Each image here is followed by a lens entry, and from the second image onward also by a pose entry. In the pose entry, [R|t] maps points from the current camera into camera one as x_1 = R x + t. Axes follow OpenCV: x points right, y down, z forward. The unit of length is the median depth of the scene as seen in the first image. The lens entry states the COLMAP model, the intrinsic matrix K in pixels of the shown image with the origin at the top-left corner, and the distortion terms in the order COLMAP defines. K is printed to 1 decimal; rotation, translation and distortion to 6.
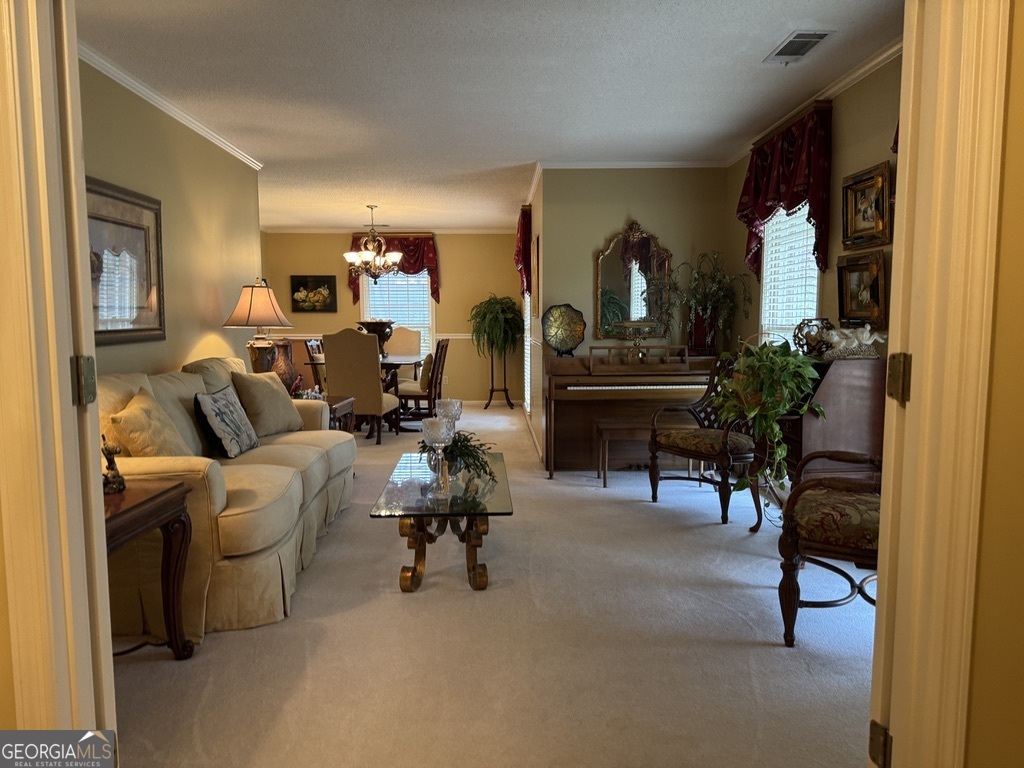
lens RADIAL K [[723.5, 0, 515.2], [0, 723.5, 384.5], [0, 0, 1]] dist [0.045688, -0.054157]
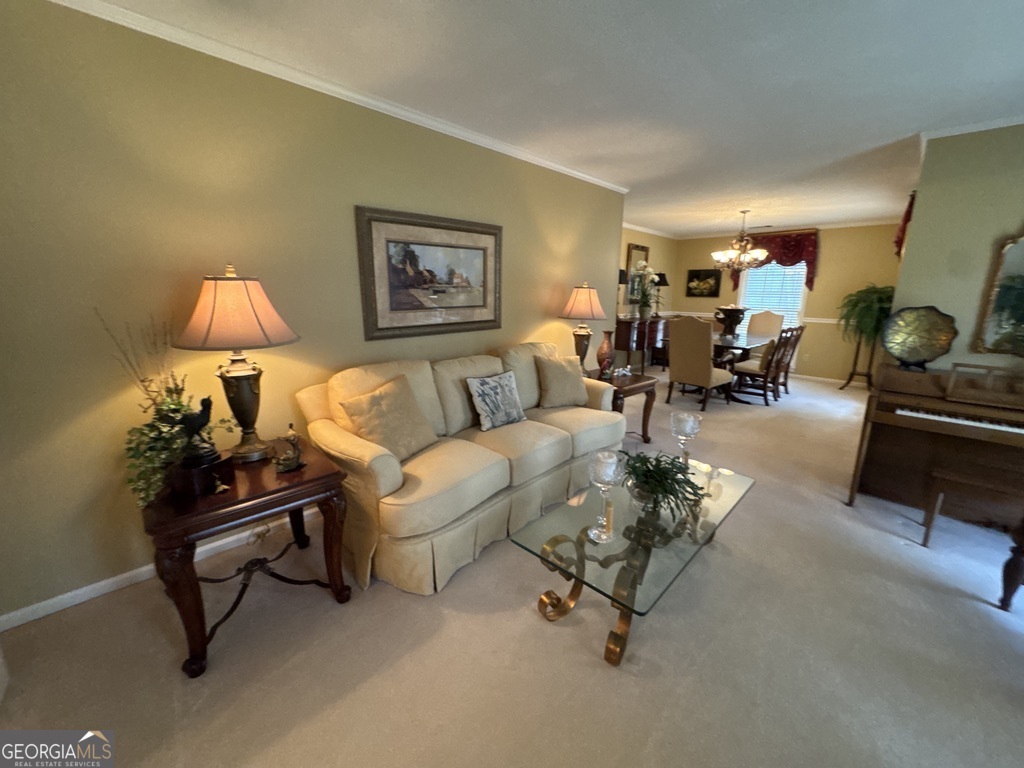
lens RADIAL K [[410.9, 0, 505.8], [0, 410.9, 383.5], [0, 0, 1]] dist [-0.004876, -0.000699]
pose [[0.684684, 0.171561, -0.708361, 0.083915], [-0.077380, 0.983519, 0.163409, -0.062385], [0.724721, -0.057070, 0.686675, 0.322010]]
